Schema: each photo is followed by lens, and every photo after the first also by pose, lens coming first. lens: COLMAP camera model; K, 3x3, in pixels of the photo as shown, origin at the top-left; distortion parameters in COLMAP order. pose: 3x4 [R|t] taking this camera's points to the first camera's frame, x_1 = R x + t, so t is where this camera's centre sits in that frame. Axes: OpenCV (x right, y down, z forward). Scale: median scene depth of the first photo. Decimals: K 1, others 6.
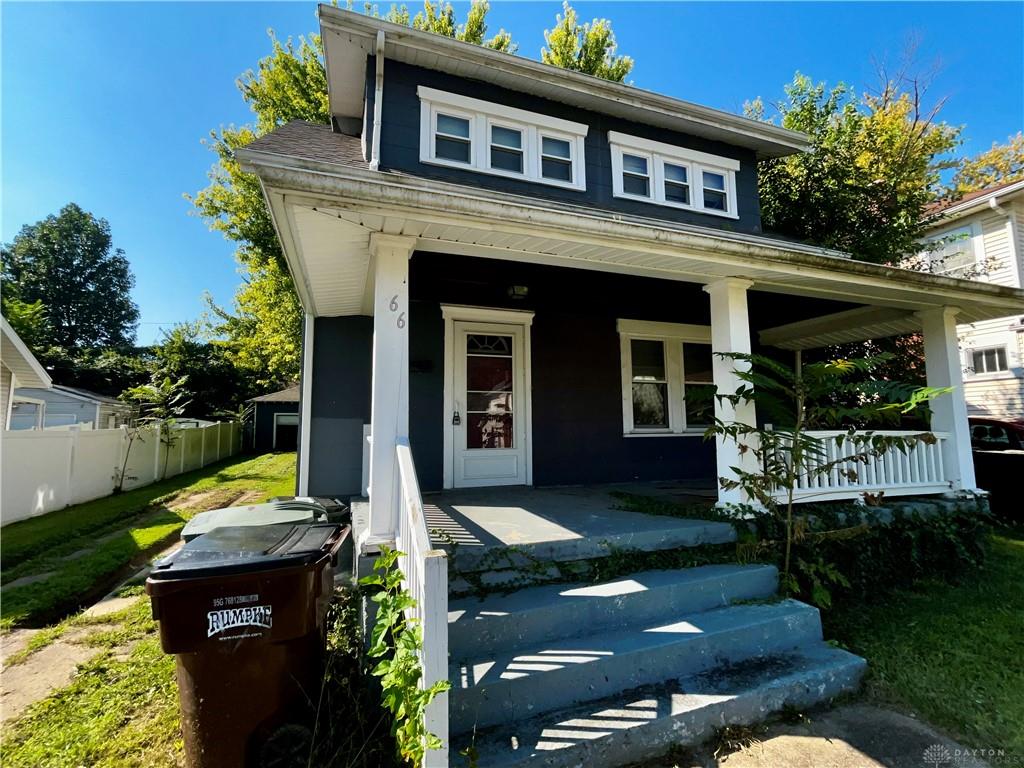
lens RADIAL K [[464.1, 0, 512.0], [0, 464.1, 384.0], [0, 0, 1]] dist [0.000442, 0.000669]
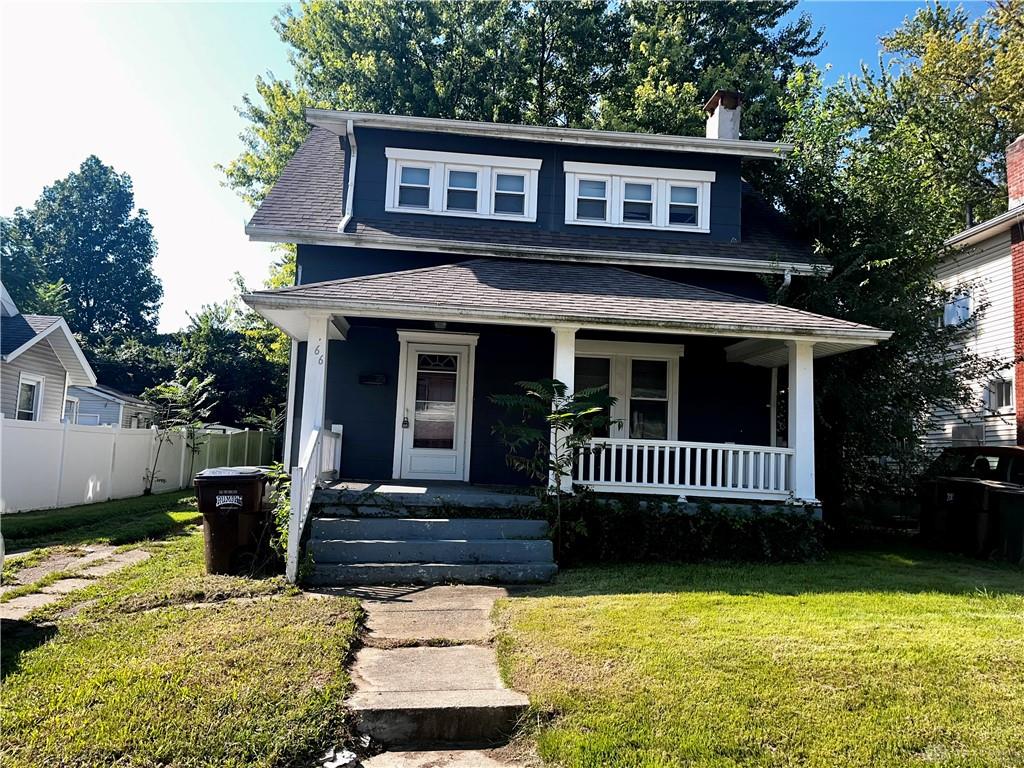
lens RADIAL K [[778.6, 0, 512.0], [0, 778.6, 384.0], [0, 0, 1]] dist [0.054660, -0.005501]
pose [[0.968913, 0.022290, -0.246394, 0.235999], [-0.023084, 0.999733, -0.000335, -0.012314], [0.246321, 0.006013, 0.969170, -0.333057]]
